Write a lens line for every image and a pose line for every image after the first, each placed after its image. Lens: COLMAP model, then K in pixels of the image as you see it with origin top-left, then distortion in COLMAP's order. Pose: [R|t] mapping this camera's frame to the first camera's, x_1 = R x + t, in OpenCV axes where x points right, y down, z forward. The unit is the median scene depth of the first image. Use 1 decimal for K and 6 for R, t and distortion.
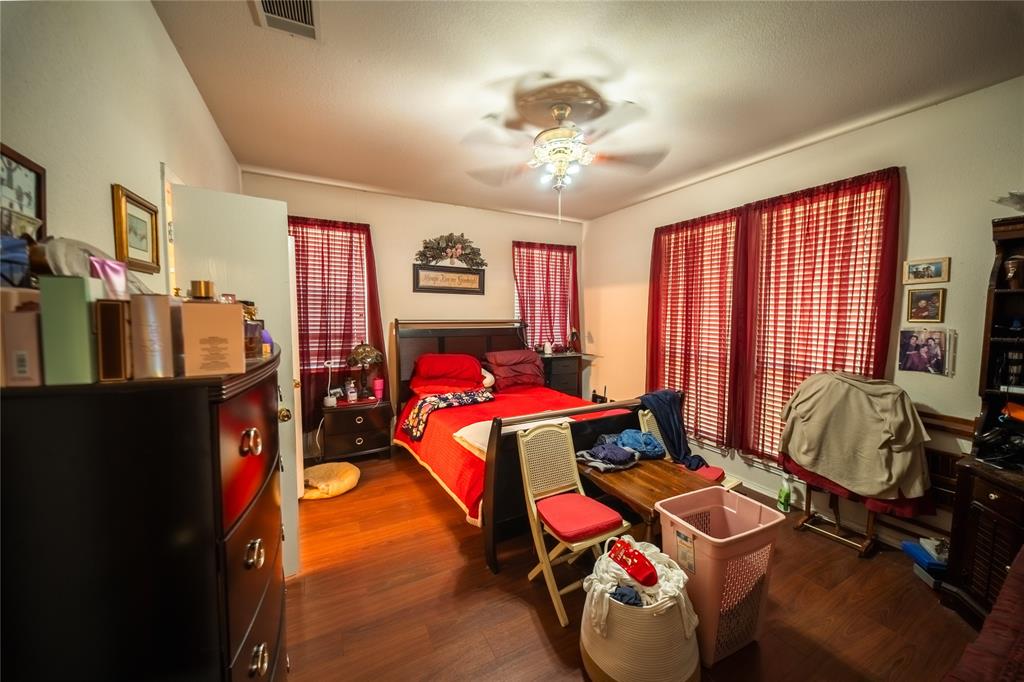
lens RADIAL K [[364.8, 0, 515.7], [0, 364.8, 335.6], [0, 0, 1]] dist [0.002145, -0.004654]
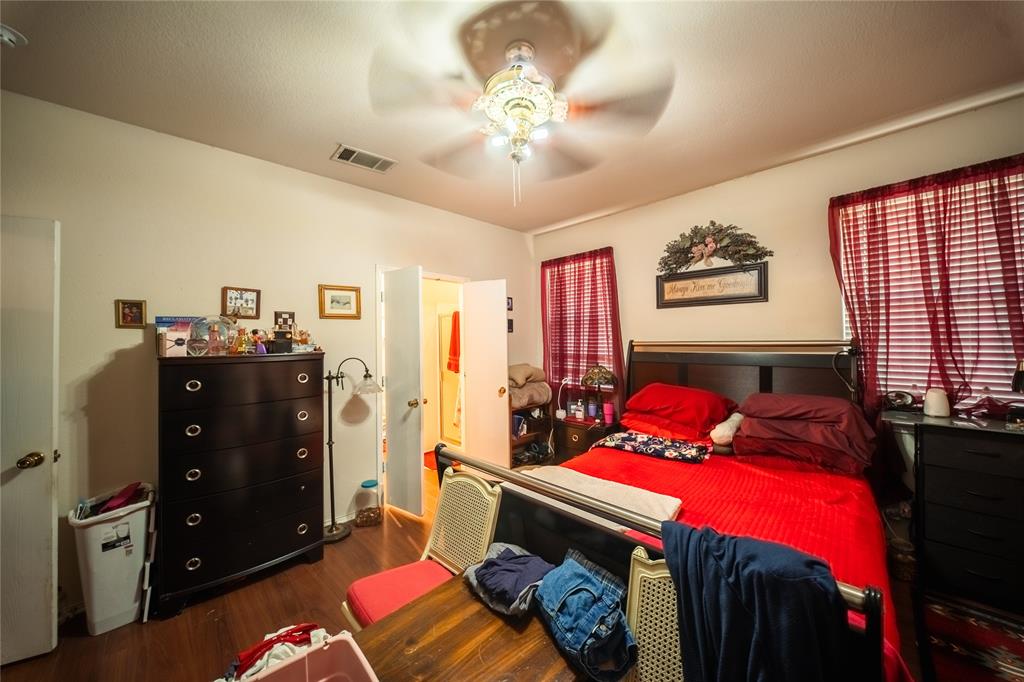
lens RADIAL K [[359.3, 0, 507.6], [0, 359.3, 335.1], [0, 0, 1]] dist [0.002441, -0.004670]
pose [[0.267028, -0.024547, -0.963376, 0.422366], [-0.045546, 0.998237, -0.038060, -0.010564], [0.962612, 0.054041, 0.265439, 0.436460]]
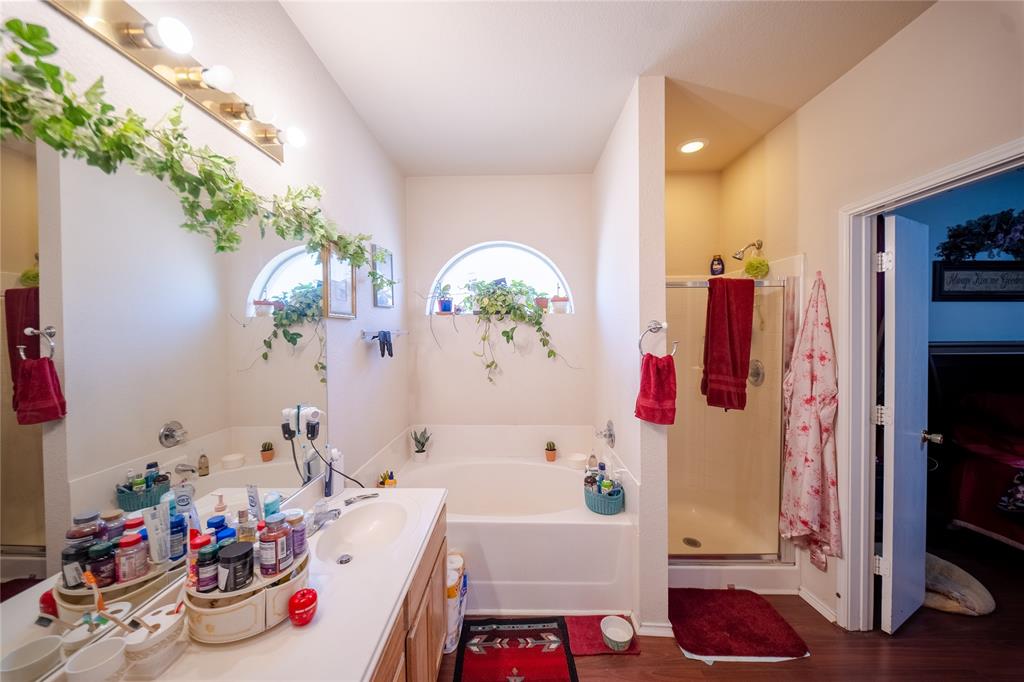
lens RADIAL K [[359.3, 0, 507.6], [0, 359.3, 335.1], [0, 0, 1]] dist [0.002441, -0.004670]
pose [[0.857466, -0.004909, -0.514518, -0.614595], [-0.023387, 0.998549, -0.048503, -0.002547], [0.514010, 0.053622, 0.856107, 0.001550]]
